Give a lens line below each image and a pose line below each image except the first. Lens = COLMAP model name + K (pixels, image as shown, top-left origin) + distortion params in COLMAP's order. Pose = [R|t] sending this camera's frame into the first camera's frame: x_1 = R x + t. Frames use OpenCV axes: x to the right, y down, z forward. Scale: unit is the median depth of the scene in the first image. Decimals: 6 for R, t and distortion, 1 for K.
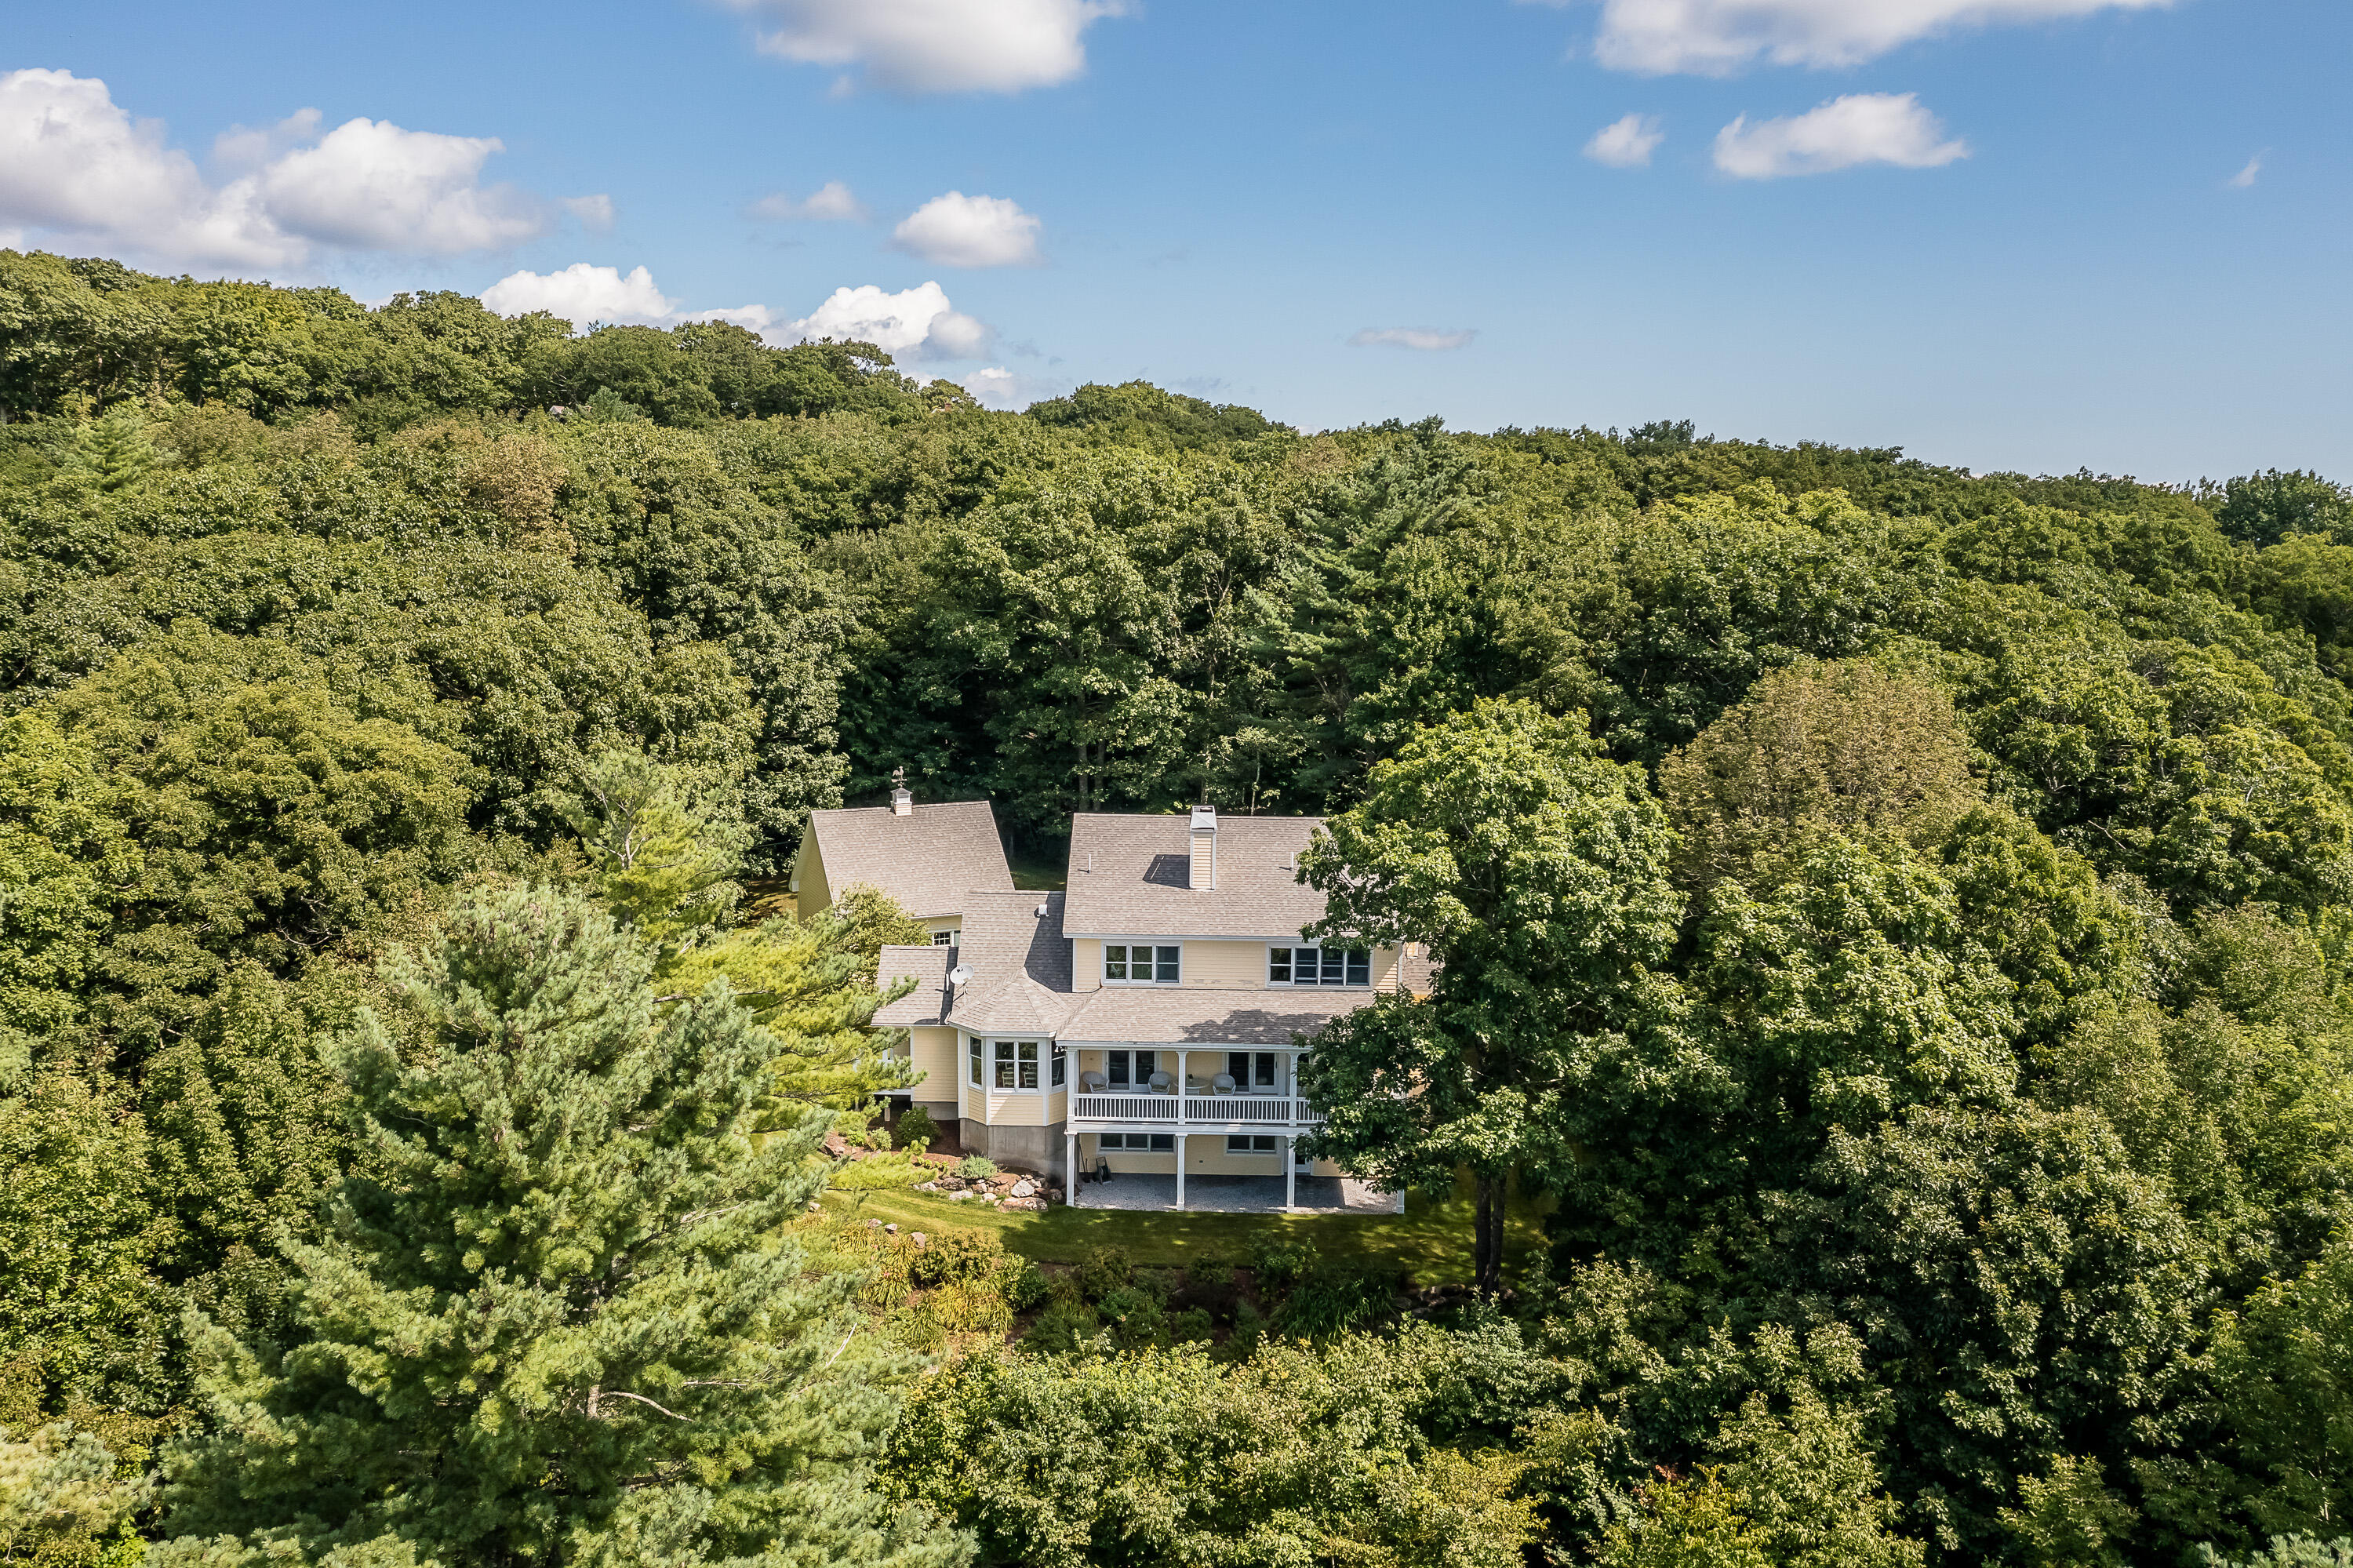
lens RADIAL K [[1885.5, 0, 1185.3], [0, 1885.5, 773.8], [0, 0, 1]] dist [-0.005962, 0.004820]
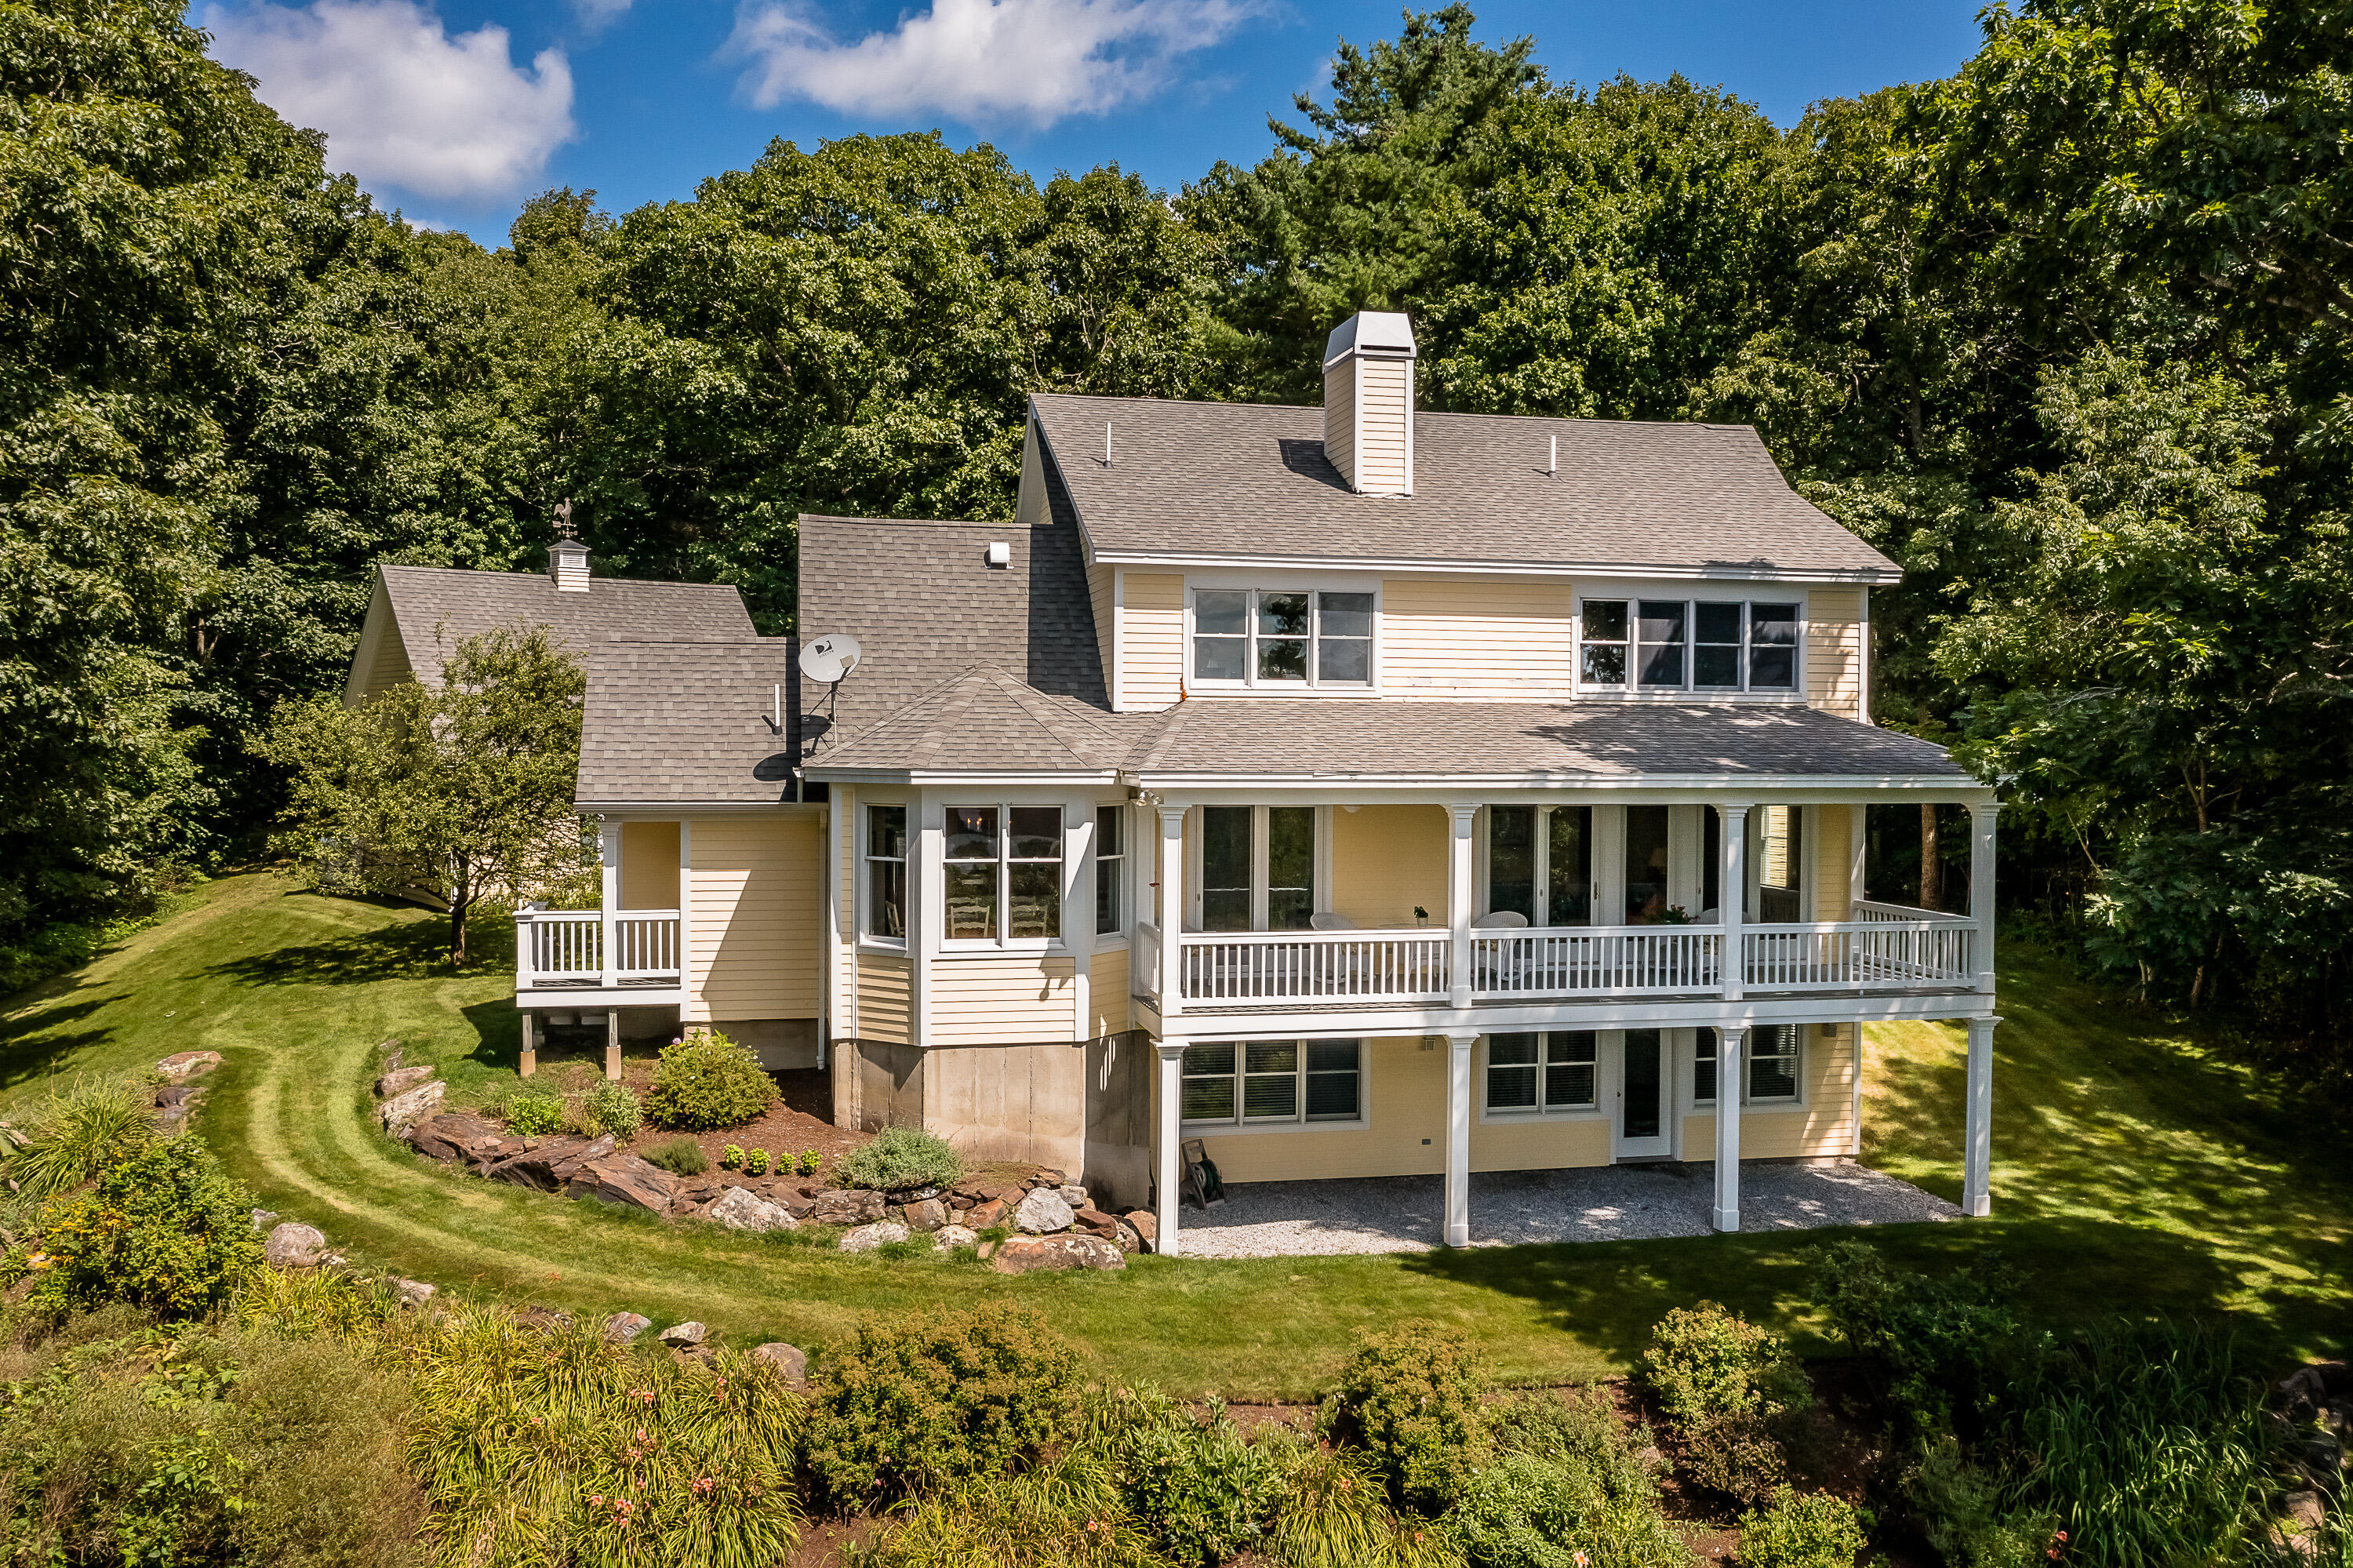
lens RADIAL K [[1885.5, 0, 1185.3], [0, 1885.5, 773.8], [0, 0, 1]] dist [-0.005962, 0.004820]
pose [[0.974025, -0.009829, 0.226229, -0.137031], [0.036357, 0.992884, -0.113397, 0.177701], [-0.223505, 0.118676, 0.967451, 0.637973]]
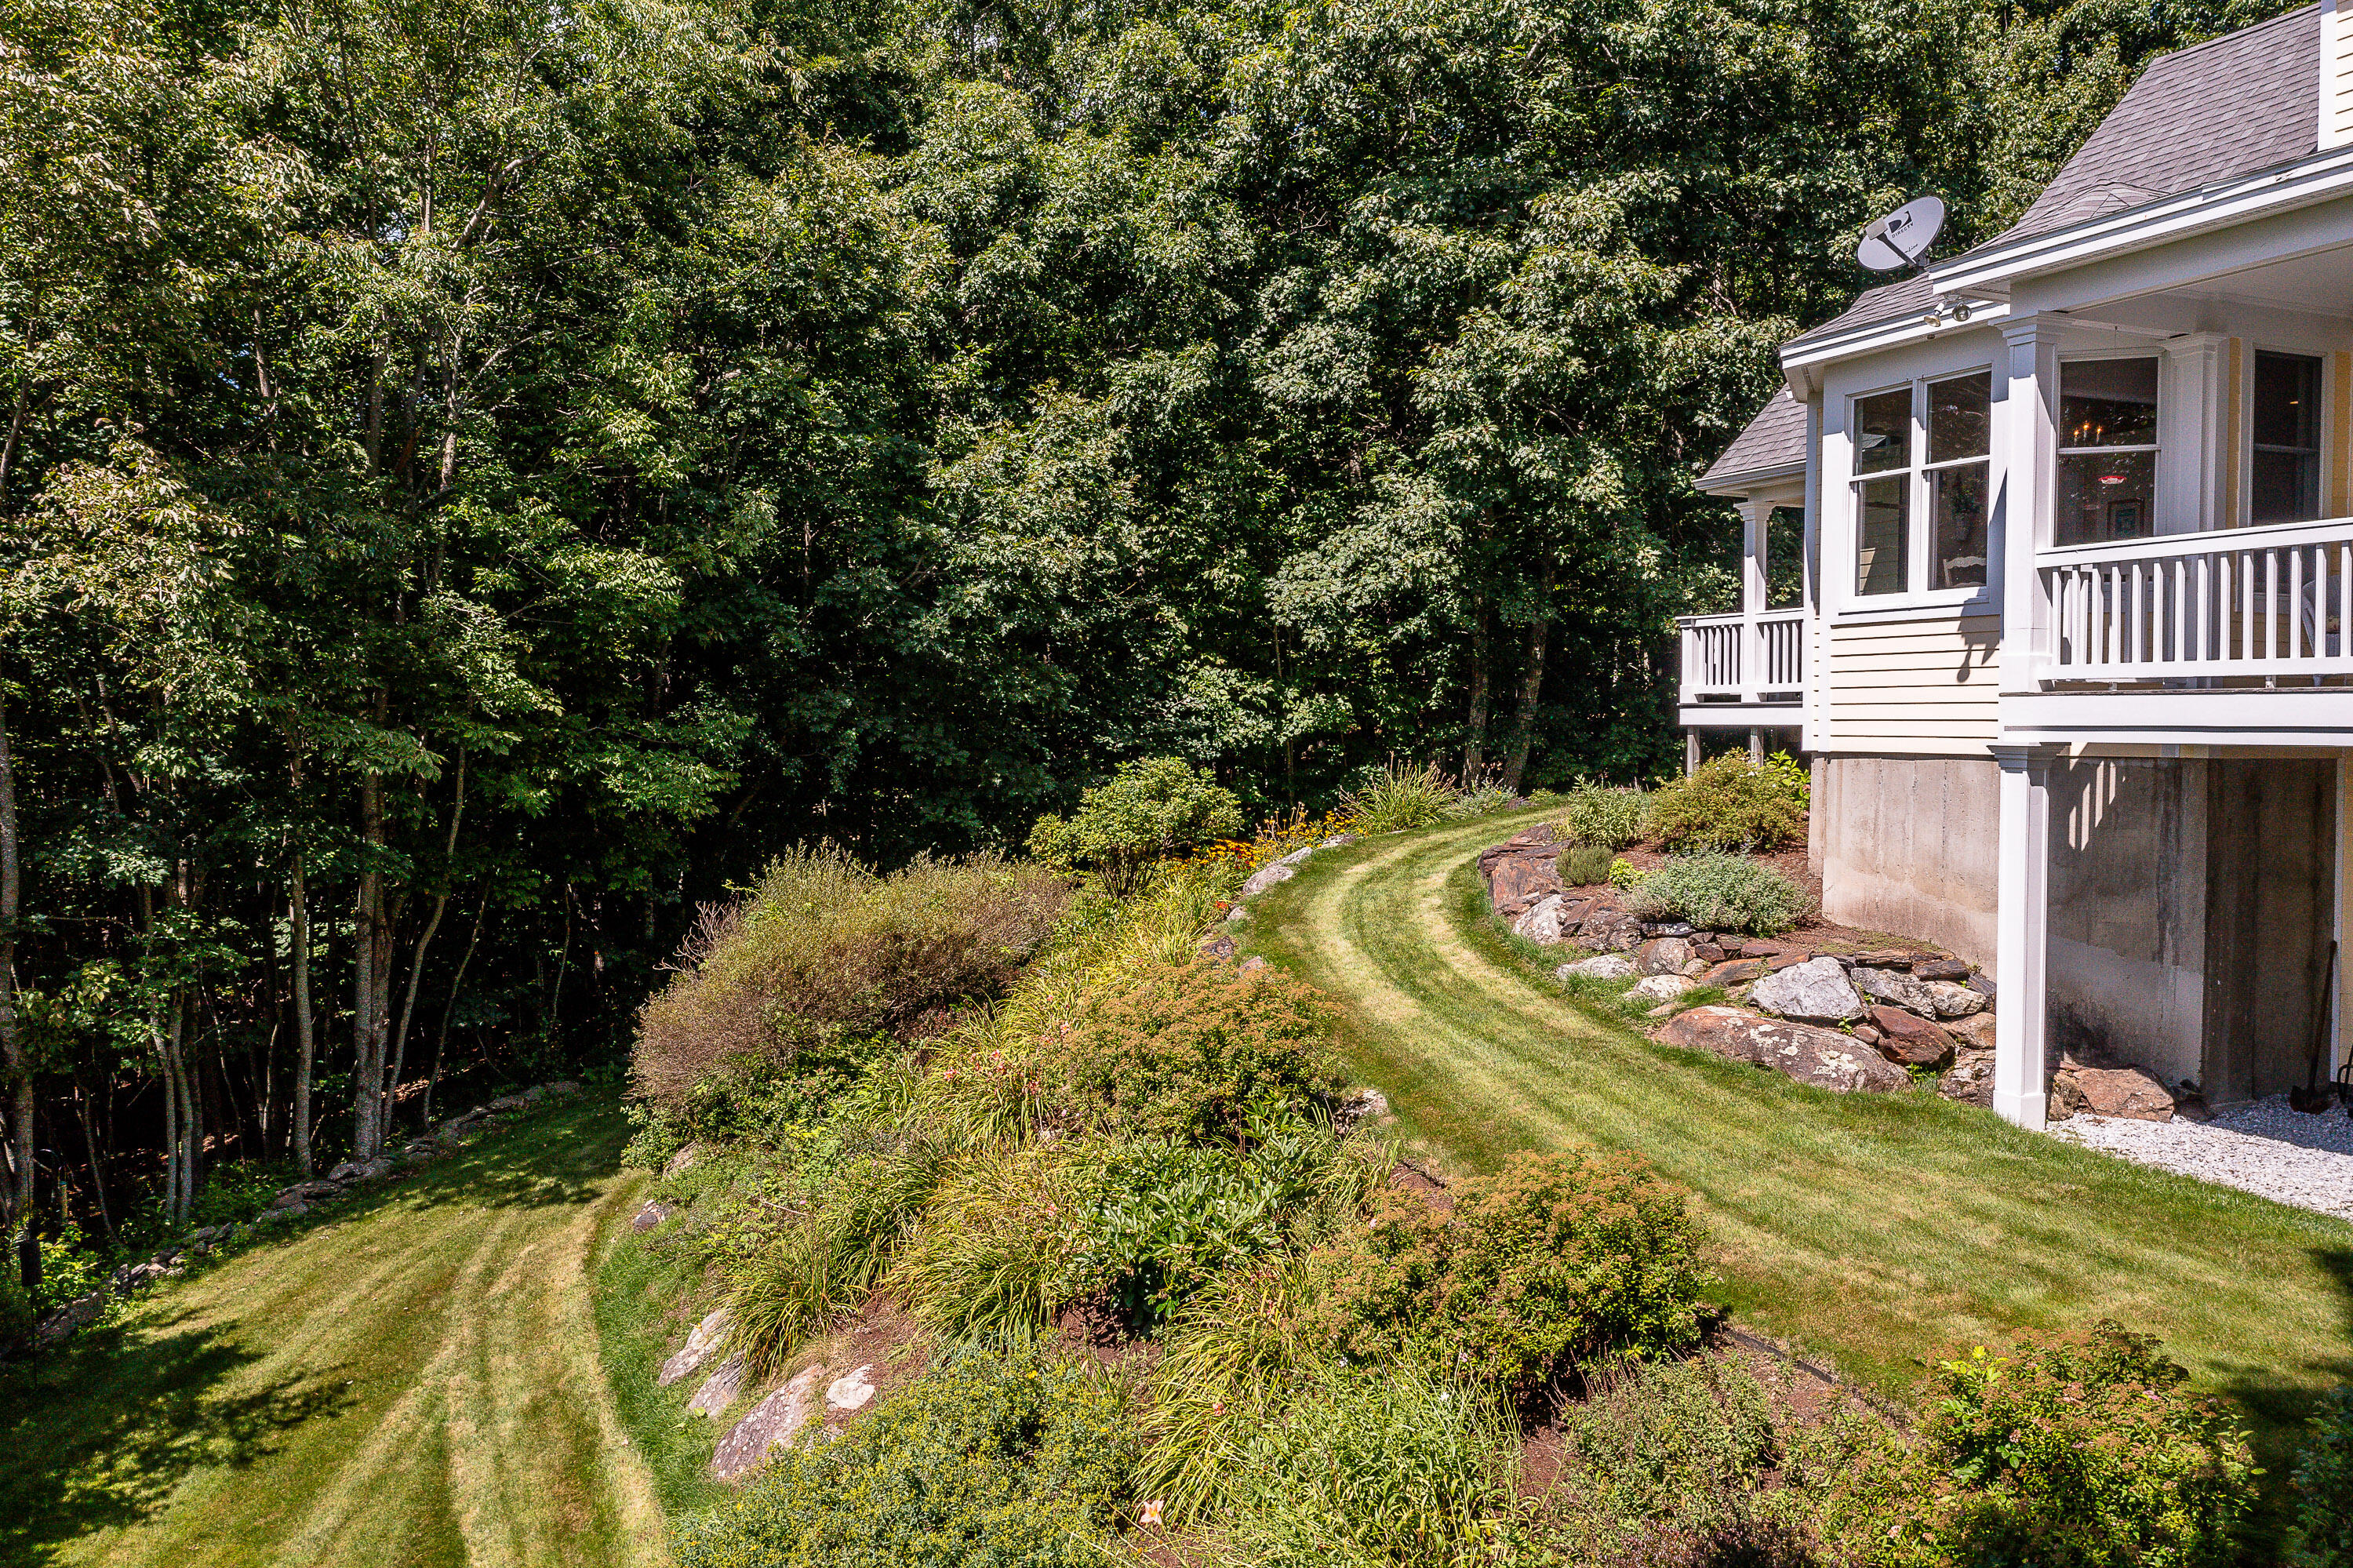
lens RADIAL K [[1885.5, 0, 1185.3], [0, 1885.5, 773.8], [0, 0, 1]] dist [-0.005962, 0.004820]
pose [[0.336557, 0.005590, -0.941647, 0.098696], [-0.162805, 0.985269, -0.052339, 0.216069], [0.927483, 0.170920, 0.332509, 0.839322]]
